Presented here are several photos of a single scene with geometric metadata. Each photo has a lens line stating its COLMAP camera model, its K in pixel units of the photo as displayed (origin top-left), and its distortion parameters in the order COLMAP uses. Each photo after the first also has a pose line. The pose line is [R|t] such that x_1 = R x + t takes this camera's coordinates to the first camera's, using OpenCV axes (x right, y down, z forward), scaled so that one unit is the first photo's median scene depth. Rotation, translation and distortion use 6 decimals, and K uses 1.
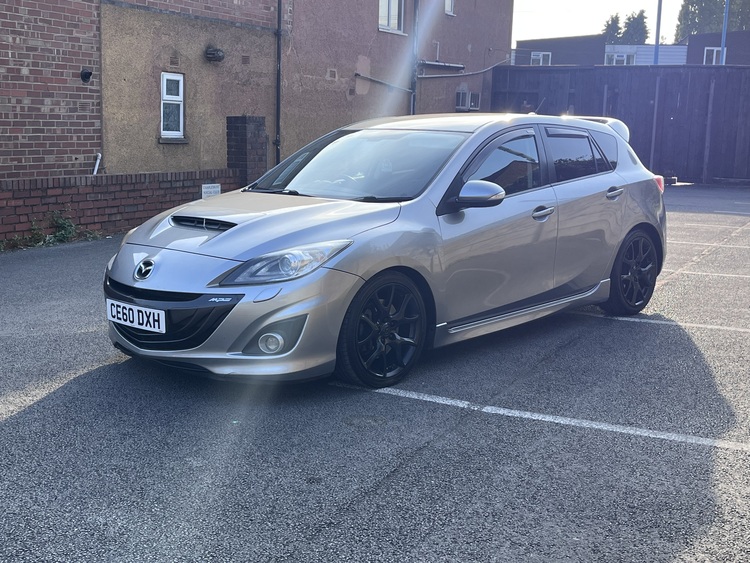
lens RADIAL K [[967.5, 0, 378.8], [0, 967.5, 278.1], [0, 0, 1]] dist [0.014468, 0.000000]
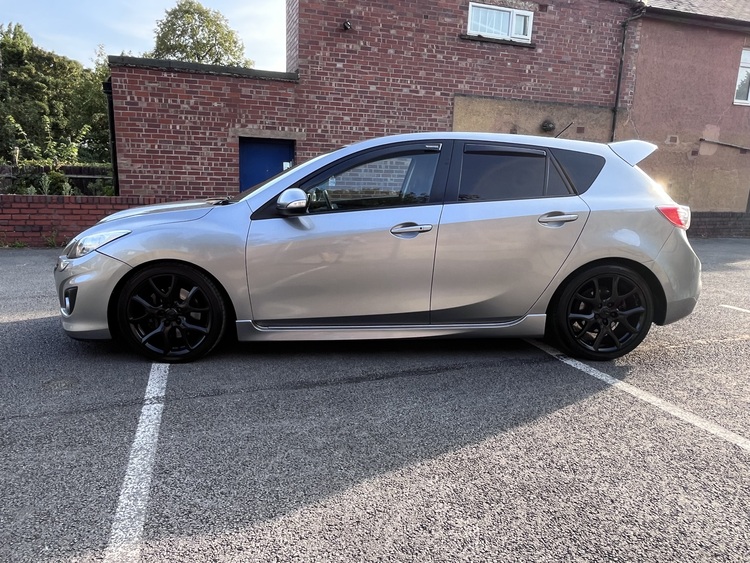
lens RADIAL K [[529.2, 0, 371.1], [0, 529.2, 280.9], [0, 0, 1]] dist [0.001733, -0.003792]
pose [[0.719176, 0.132708, -0.682037, 0.245780], [-0.122602, 0.990427, 0.063436, -0.022295], [0.683926, 0.037997, 0.728561, 0.287360]]
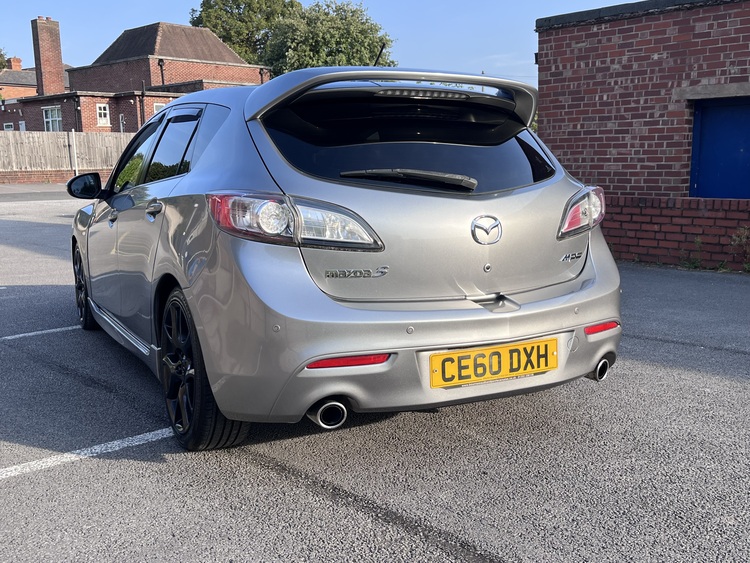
lens RADIAL K [[776.2, 0, 373.3], [0, 776.2, 282.1], [0, 0, 1]] dist [0.069476, 0.000000]
pose [[-0.317914, 0.136037, -0.938309, 0.367510], [-0.140846, 0.971896, 0.188628, -0.089952], [0.937600, 0.192125, -0.289819, 0.682792]]
